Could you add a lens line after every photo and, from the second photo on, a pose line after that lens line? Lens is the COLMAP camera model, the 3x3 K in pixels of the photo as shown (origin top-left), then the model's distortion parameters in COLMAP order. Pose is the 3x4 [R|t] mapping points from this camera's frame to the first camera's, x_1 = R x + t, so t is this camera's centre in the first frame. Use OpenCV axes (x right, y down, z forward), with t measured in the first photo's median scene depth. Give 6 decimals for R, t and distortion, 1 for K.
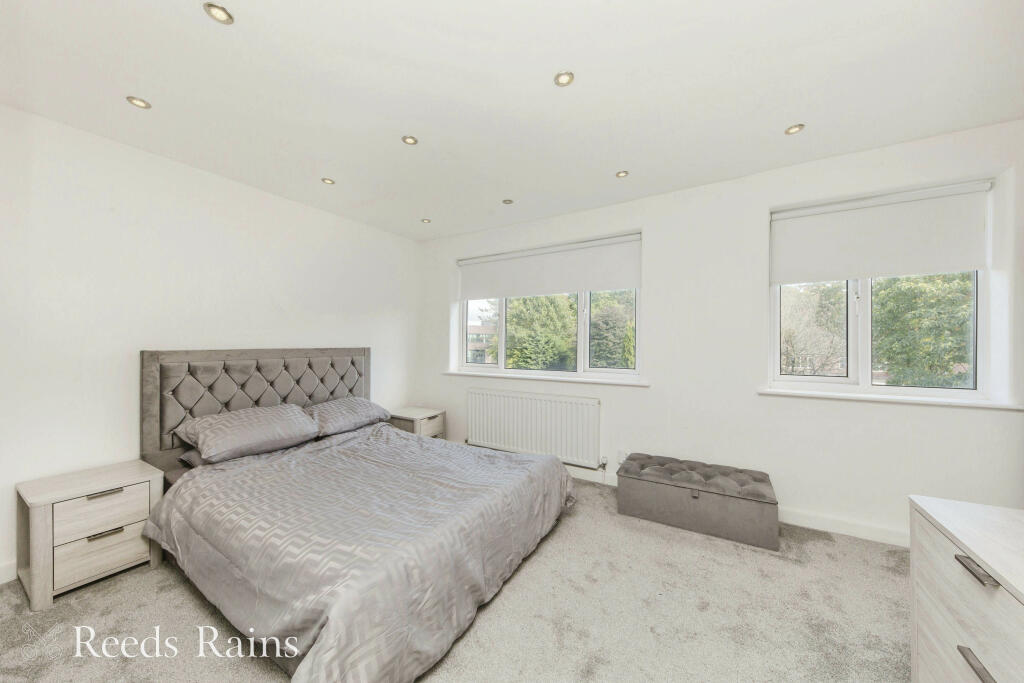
lens RADIAL K [[364.6, 0, 514.3], [0, 364.6, 341.4], [0, 0, 1]] dist [0.004684, 0.000031]
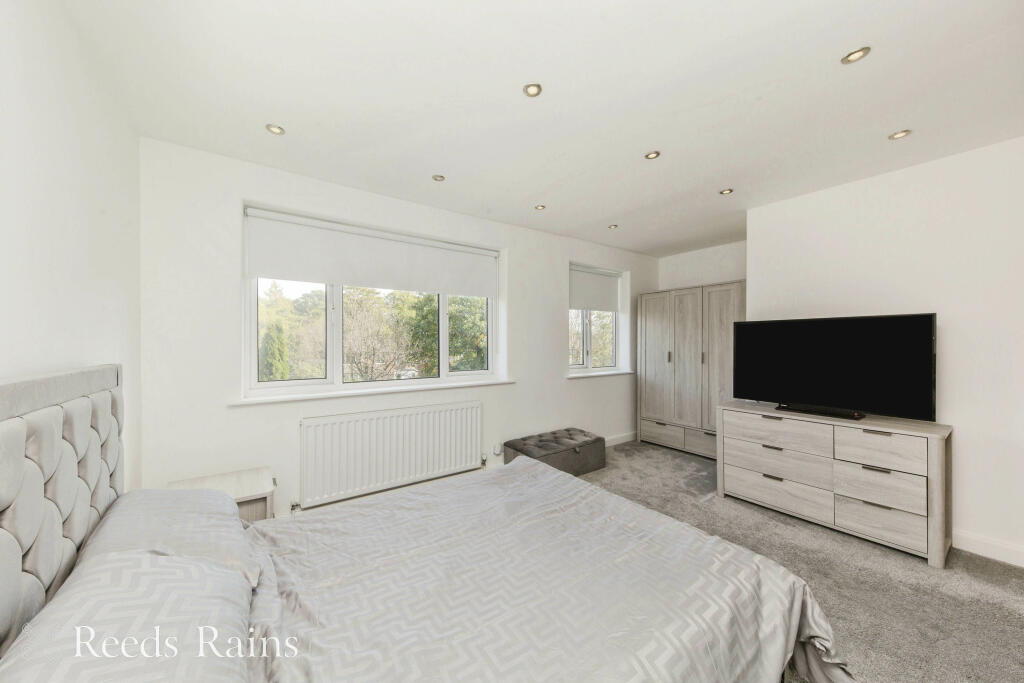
lens RADIAL K [[364.6, 0, 514.7], [0, 364.6, 342.8], [0, 0, 1]] dist [0.004684, 0.000031]
pose [[0.380118, -0.004789, 0.924926, -0.974832], [-0.000534, 0.999985, 0.005398, -0.019502], [-0.924938, -0.002545, 0.380110, 0.704417]]
